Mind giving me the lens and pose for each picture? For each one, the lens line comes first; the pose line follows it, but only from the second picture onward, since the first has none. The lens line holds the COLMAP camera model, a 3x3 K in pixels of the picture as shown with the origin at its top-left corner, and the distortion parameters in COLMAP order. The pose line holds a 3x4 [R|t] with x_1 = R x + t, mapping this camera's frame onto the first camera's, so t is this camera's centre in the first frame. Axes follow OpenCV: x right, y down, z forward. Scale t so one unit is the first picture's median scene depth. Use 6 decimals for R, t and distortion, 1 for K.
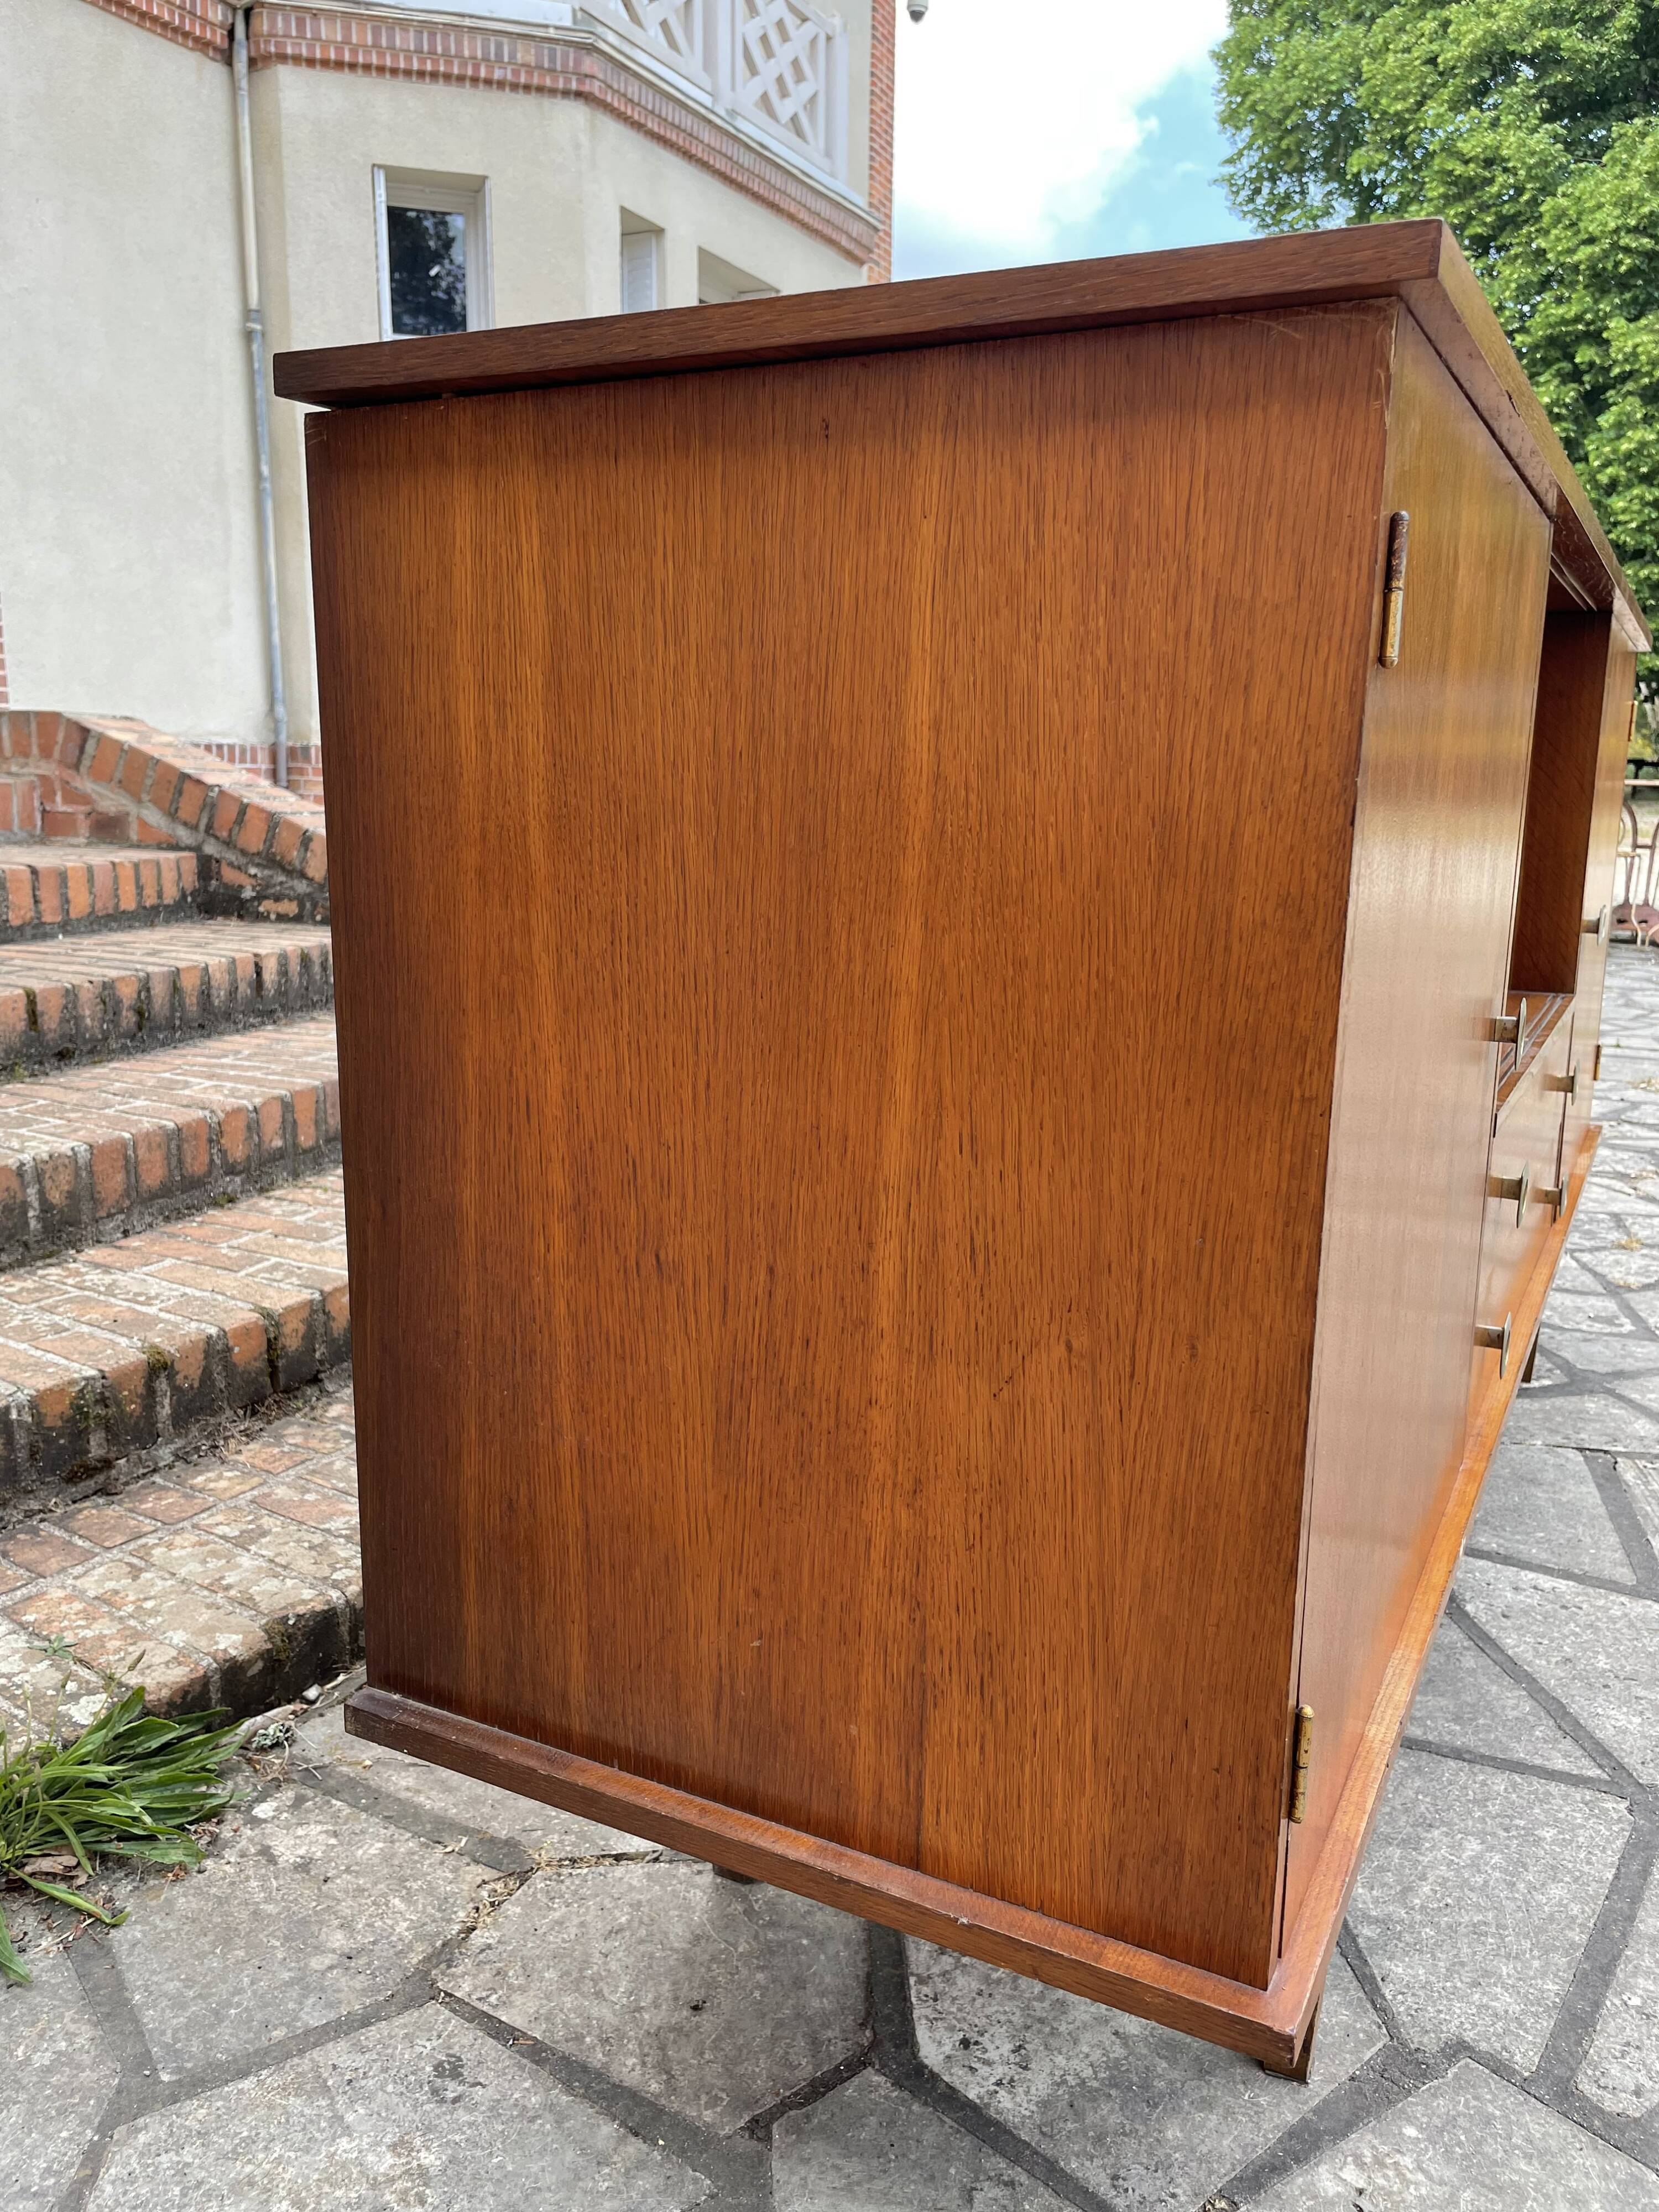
lens RADIAL K [[1677.7, 0, 822.5], [0, 1677.7, 1132.9], [0, 0, 1]] dist [0.075674, -0.113473]
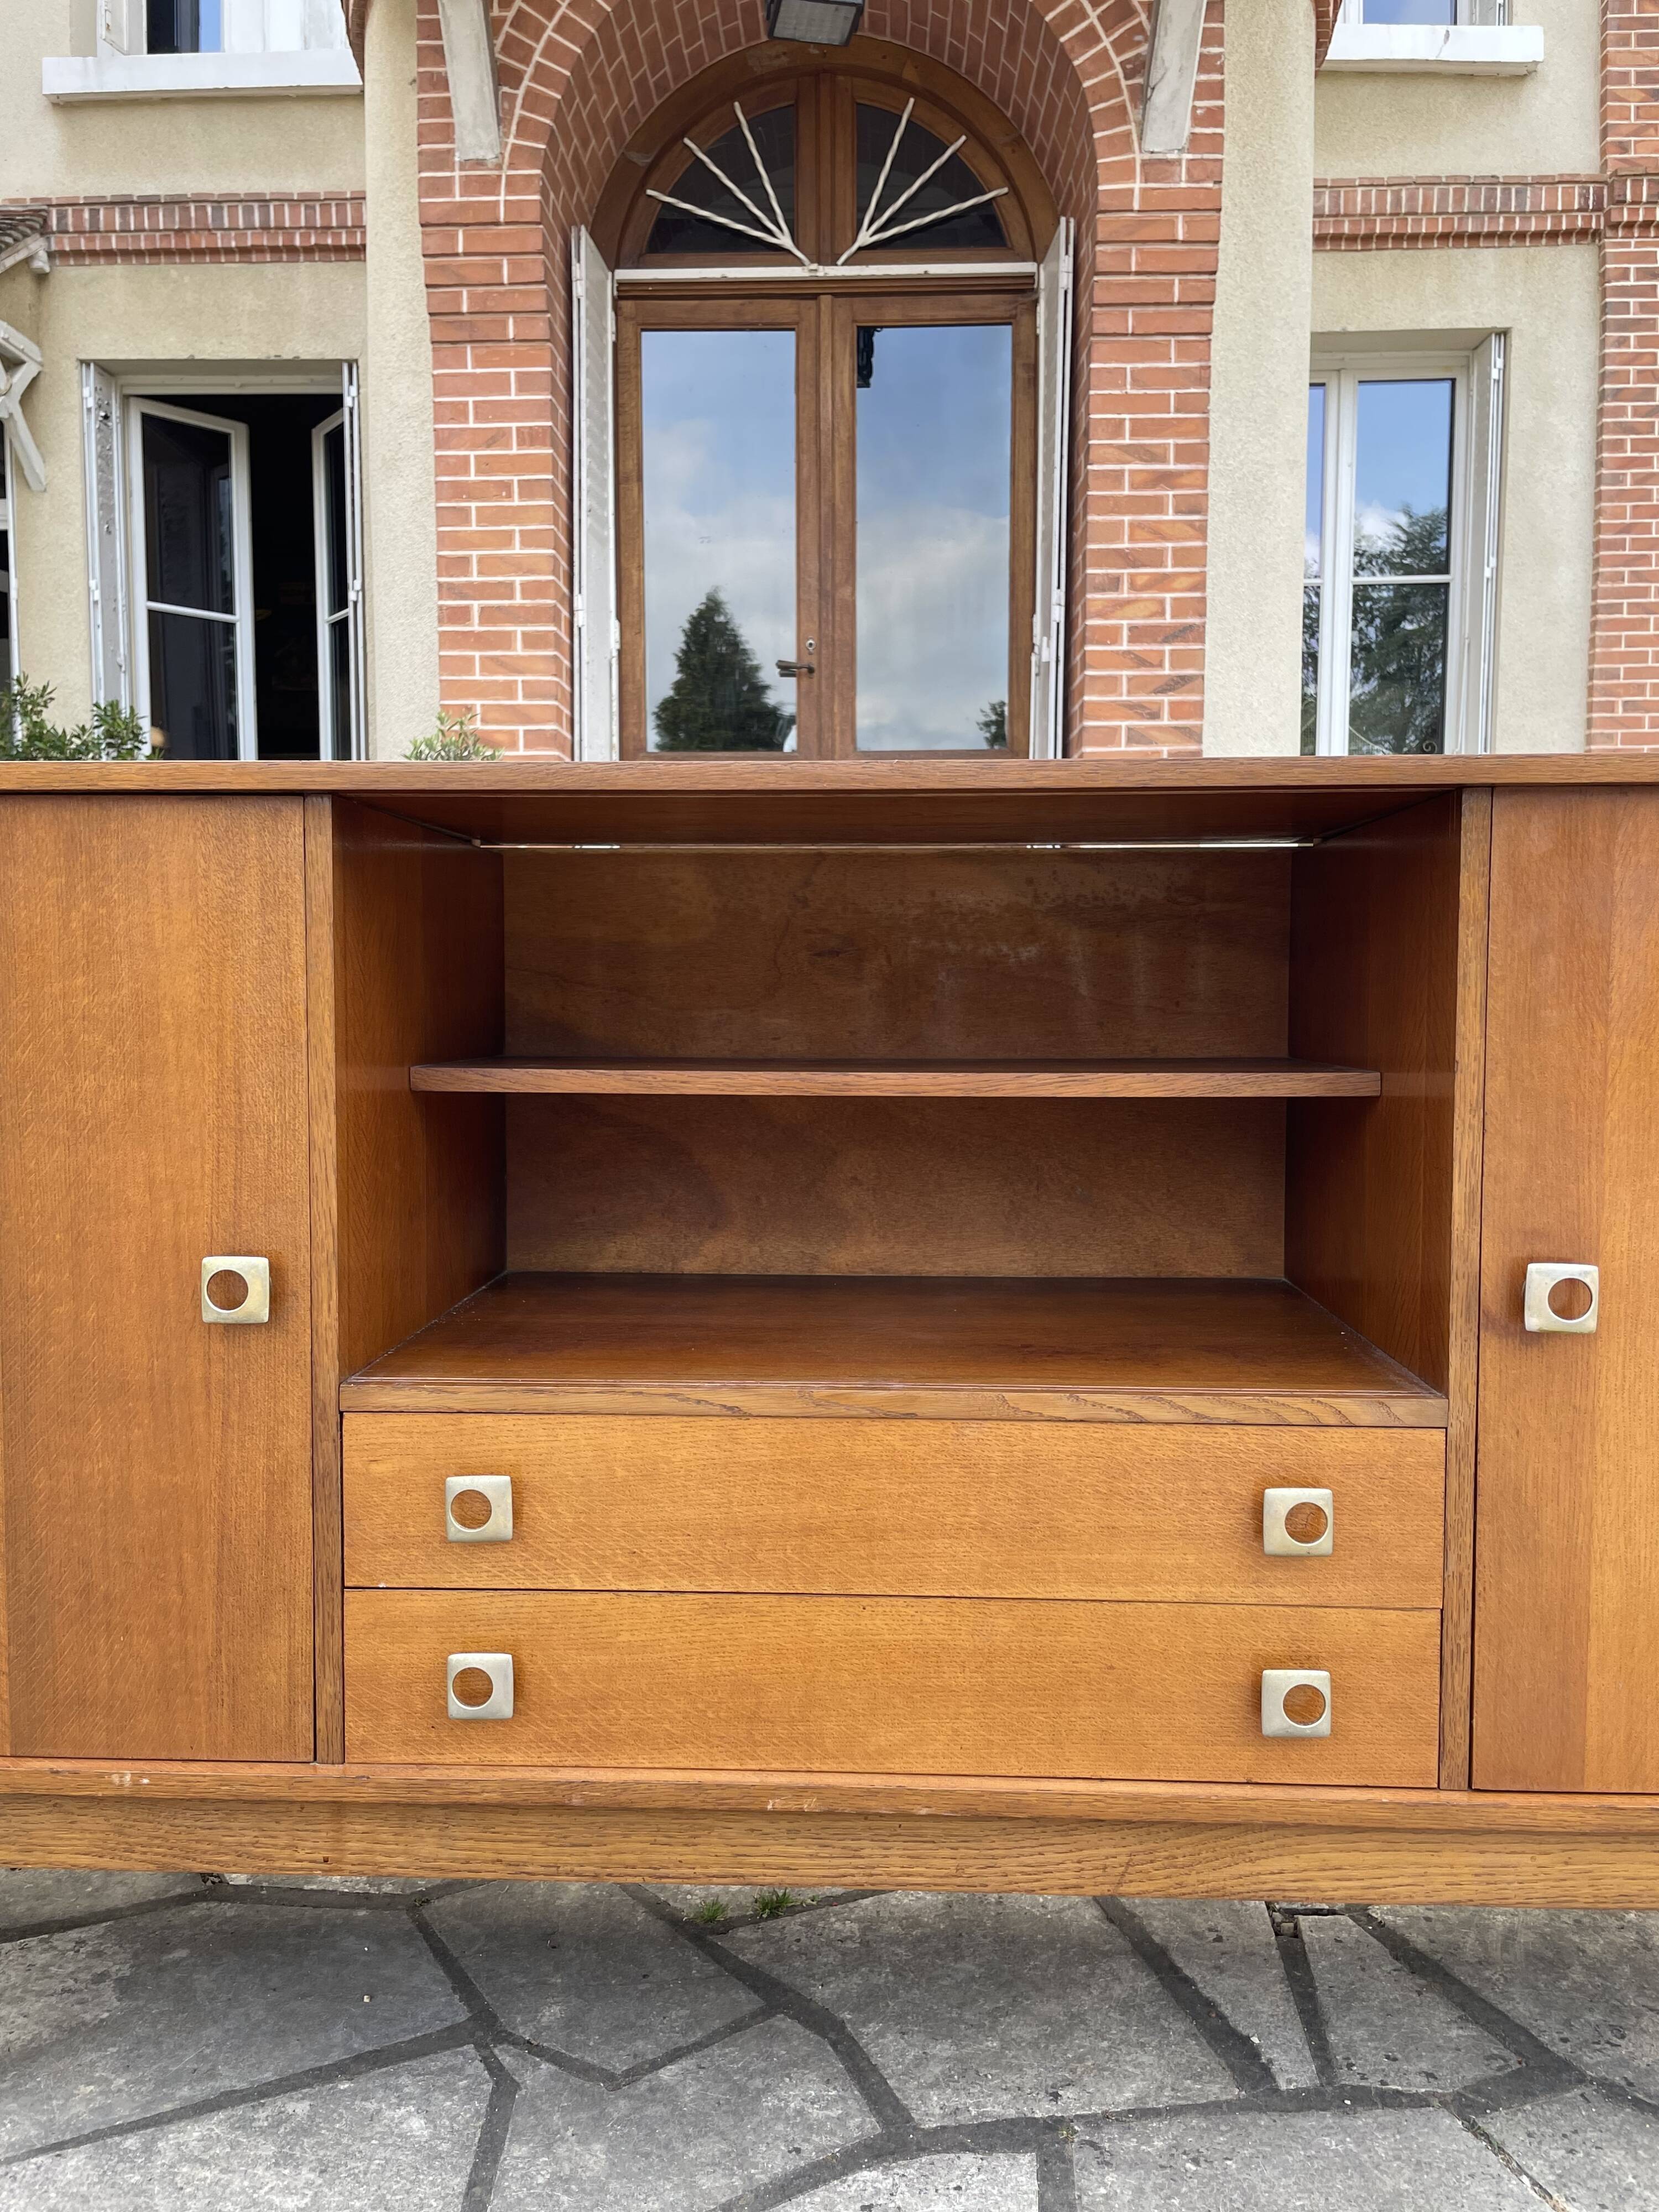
lens RADIAL K [[1677.5, 0, 824.0], [0, 1677.5, 1103.8], [0, 0, 1]] dist [0.083777, -0.115991]
pose [[0.418488, 0.050553, -0.906814, 0.713785], [-0.191142, 0.980990, -0.033522, -0.097767], [0.887881, 0.187359, 0.420195, 0.422447]]
